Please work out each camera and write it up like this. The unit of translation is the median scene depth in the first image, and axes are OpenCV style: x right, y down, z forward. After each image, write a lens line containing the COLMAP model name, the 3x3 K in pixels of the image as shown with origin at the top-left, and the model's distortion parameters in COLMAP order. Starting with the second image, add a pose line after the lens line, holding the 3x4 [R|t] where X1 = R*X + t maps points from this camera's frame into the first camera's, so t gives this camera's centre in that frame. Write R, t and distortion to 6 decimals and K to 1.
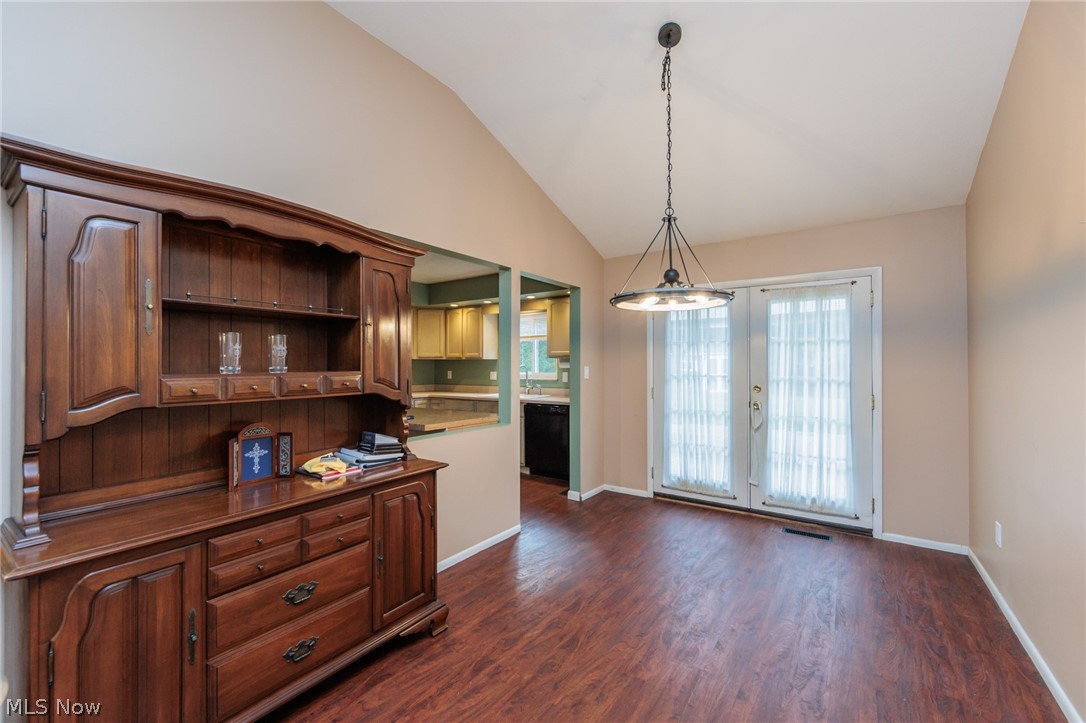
lens RADIAL K [[435.1, 0, 548.1], [0, 435.1, 365.3], [0, 0, 1]] dist [-0.002027, -0.000071]
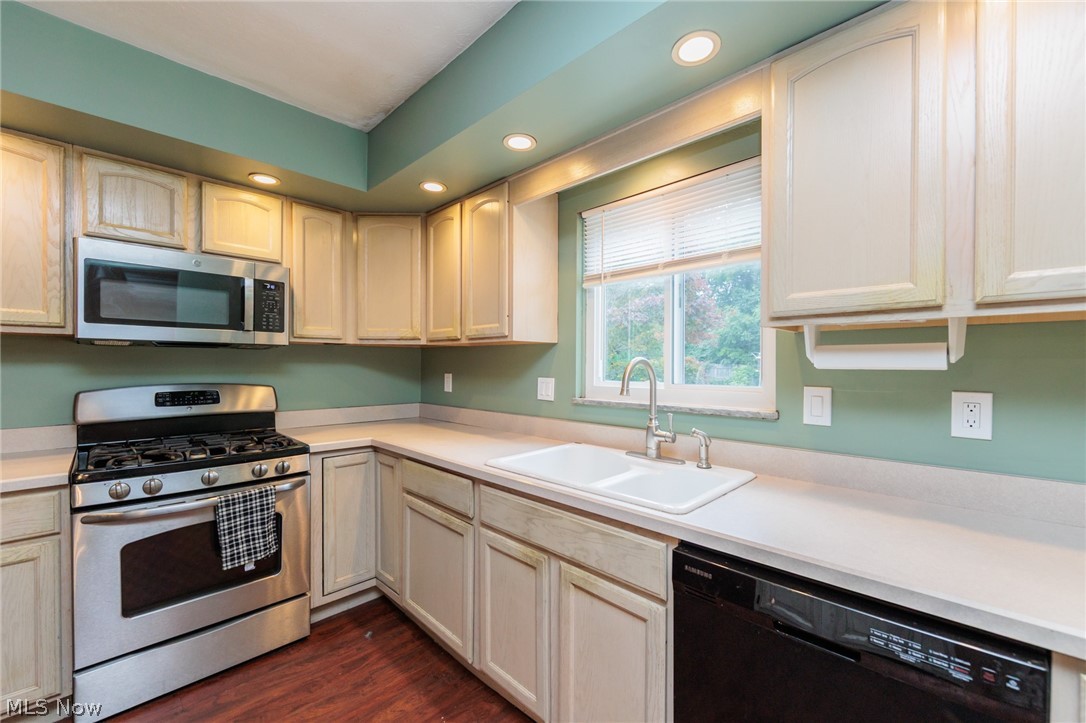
lens RADIAL K [[436.3, 0, 543.8], [0, 436.3, 367.2], [0, 0, 1]] dist [-0.004597, -0.000464]
pose [[0.984880, 0.007358, -0.173079, -0.066816], [-0.006593, 0.999966, 0.004997, 0.004269], [0.173110, -0.003780, 0.984895, 0.664139]]
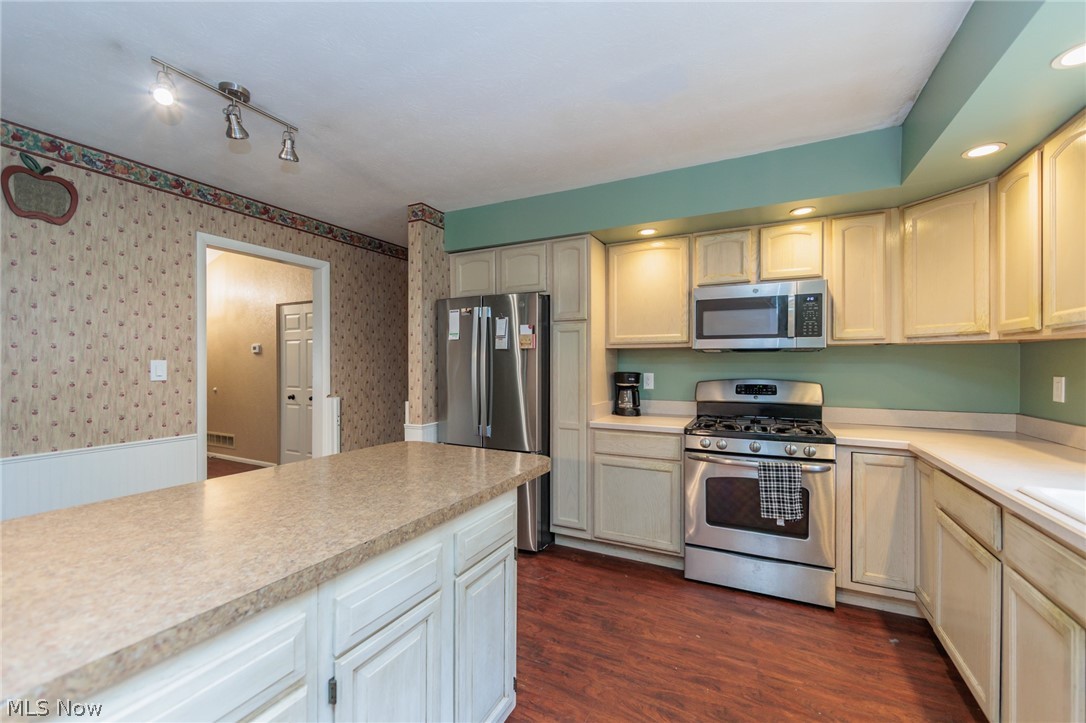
lens RADIAL K [[435.1, 0, 548.1], [0, 435.1, 365.3], [0, 0, 1]] dist [-0.002027, -0.000071]
pose [[0.147651, 0.004635, -0.989029, 0.028266], [-0.002880, 0.999987, 0.004256, 0.004787], [0.989035, 0.002220, 0.147662, 0.664239]]
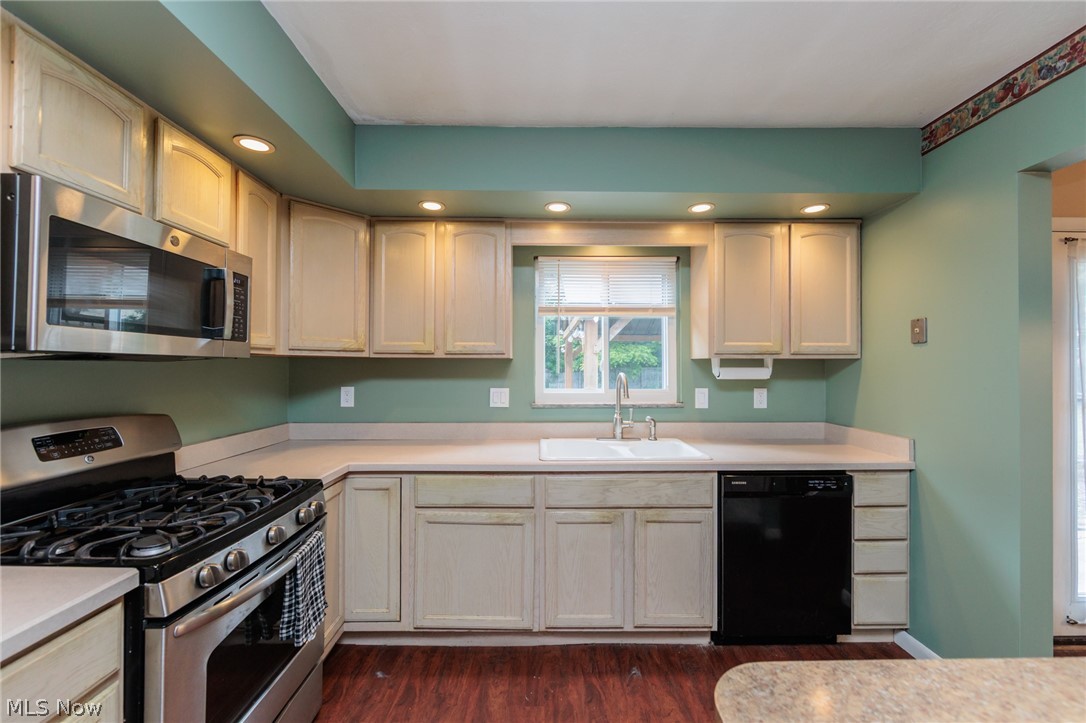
lens RADIAL K [[438.2, 0, 540.8], [0, 438.2, 362.1], [0, 0, 1]] dist [-0.000952, 0.000020]
pose [[0.820468, 0.009147, 0.571619, -0.346078], [-0.001972, 0.999911, -0.013170, -0.005045], [-0.571689, 0.009678, 0.820414, 0.648167]]
